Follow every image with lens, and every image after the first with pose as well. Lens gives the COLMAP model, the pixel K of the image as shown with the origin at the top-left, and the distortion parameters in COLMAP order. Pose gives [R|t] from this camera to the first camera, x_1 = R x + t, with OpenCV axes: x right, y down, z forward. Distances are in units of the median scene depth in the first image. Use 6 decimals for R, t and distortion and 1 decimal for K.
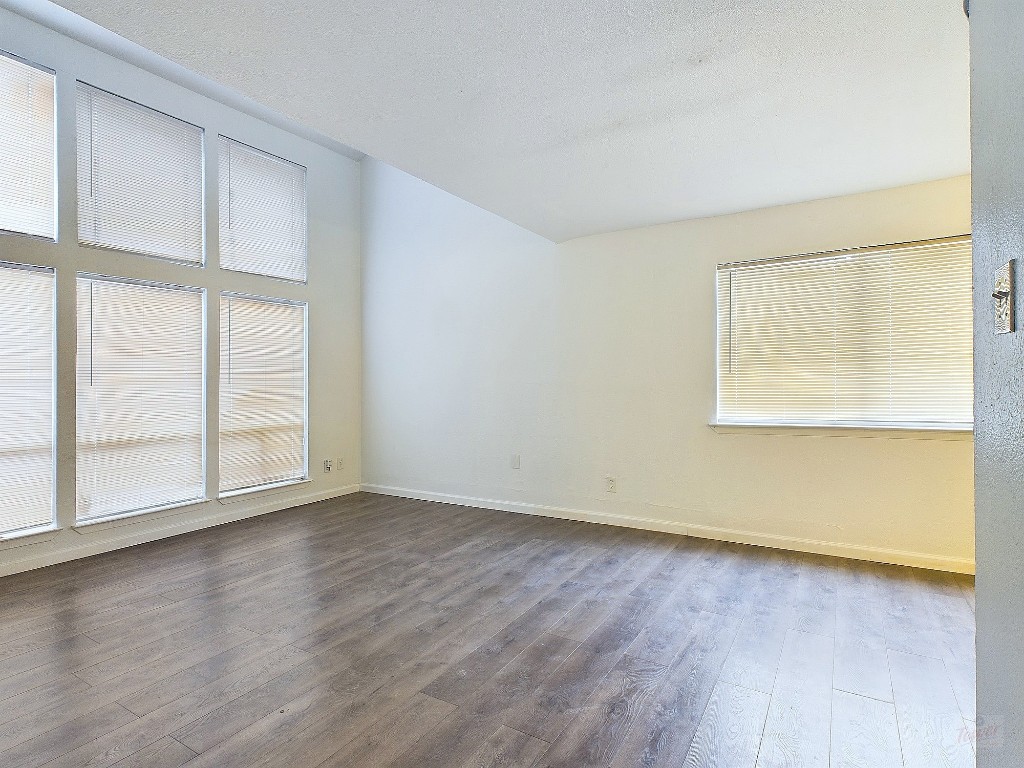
lens RADIAL K [[538.2, 0, 511.5], [0, 538.2, 383.4], [0, 0, 1]] dist [0.001318, 0.000521]
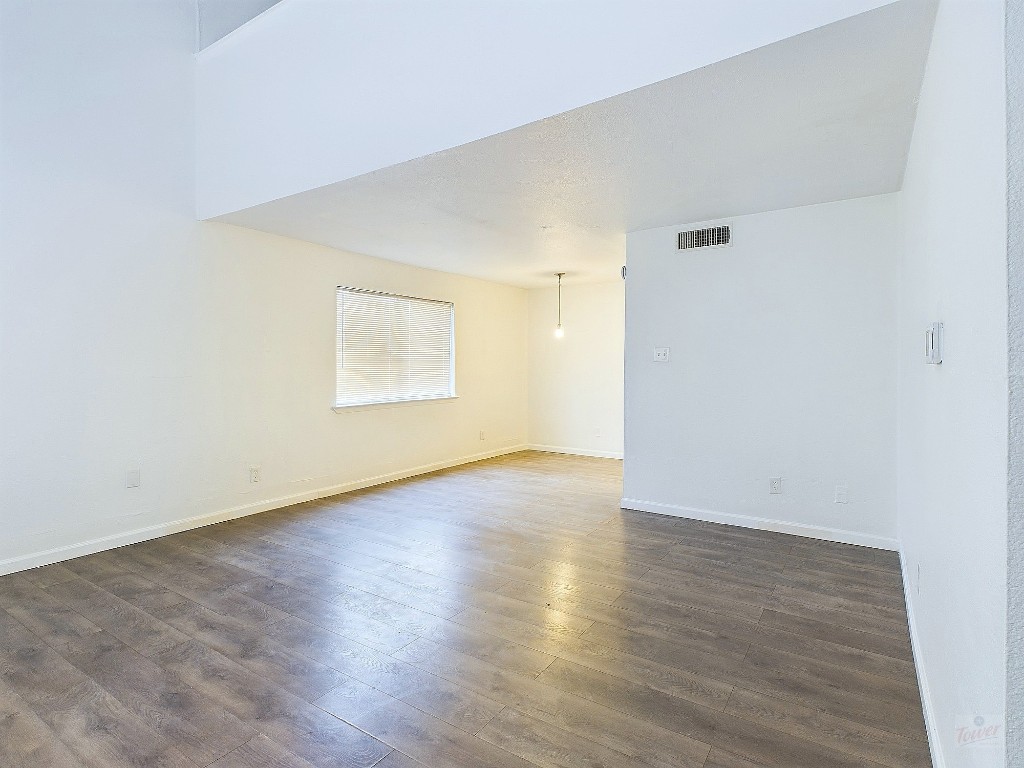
lens RADIAL K [[538.2, 0, 514.3], [0, 538.2, 379.6], [0, 0, 1]] dist [0.001318, 0.000521]
pose [[0.025370, -0.008223, 0.999644, -1.131448], [0.007497, 0.999940, 0.008035, 0.002635], [-0.999650, 0.007290, 0.025430, 0.646492]]
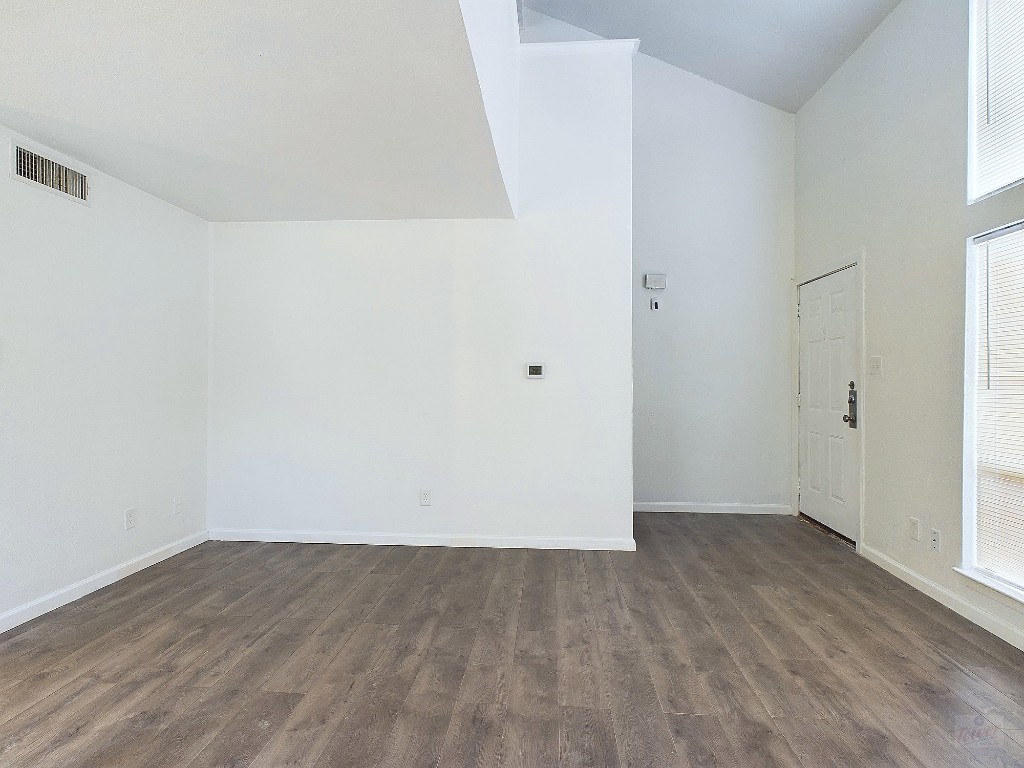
lens RADIAL K [[538.2, 0, 512.8], [0, 538.2, 380.4], [0, 0, 1]] dist [0.001318, 0.000521]
pose [[-0.885017, 0.005342, -0.465528, -0.031678], [-0.000643, 0.999919, 0.012697, -0.014431], [0.465558, 0.011536, -0.884942, 1.330199]]
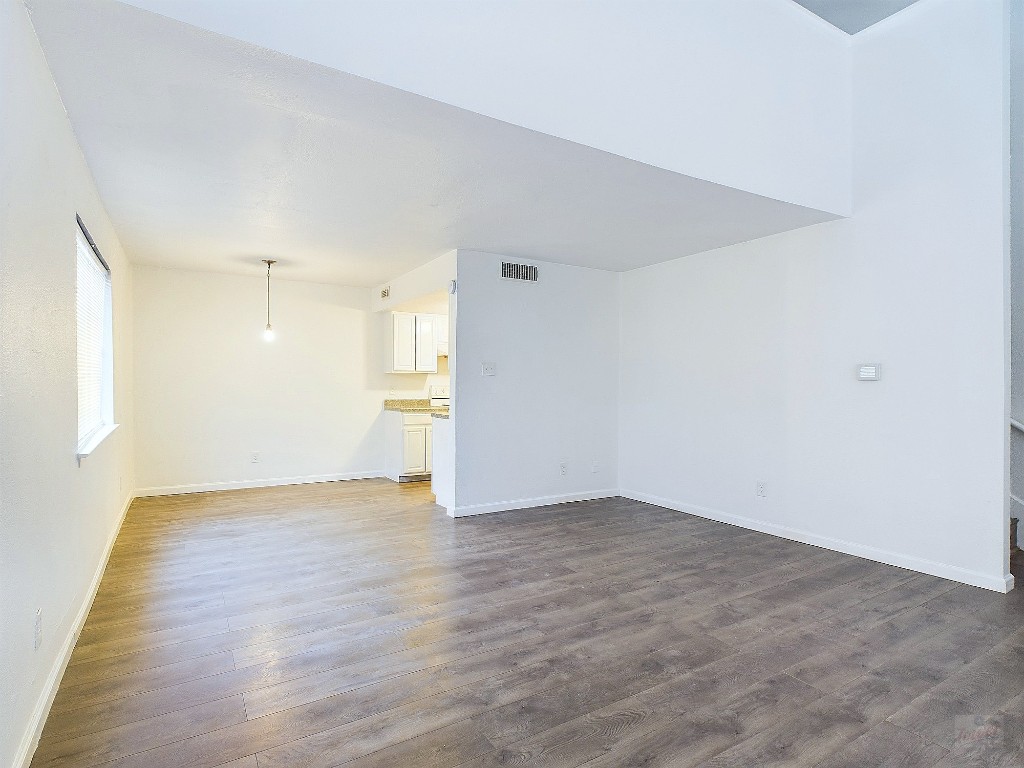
lens RADIAL K [[538.2, 0, 514.6], [0, 538.2, 387.0], [0, 0, 1]] dist [0.001318, 0.000521]
pose [[-0.896597, 0.005184, 0.442817, -0.473110], [0.010207, 0.999908, 0.008961, -0.007494], [-0.442730, 0.012555, -0.896567, 1.651635]]
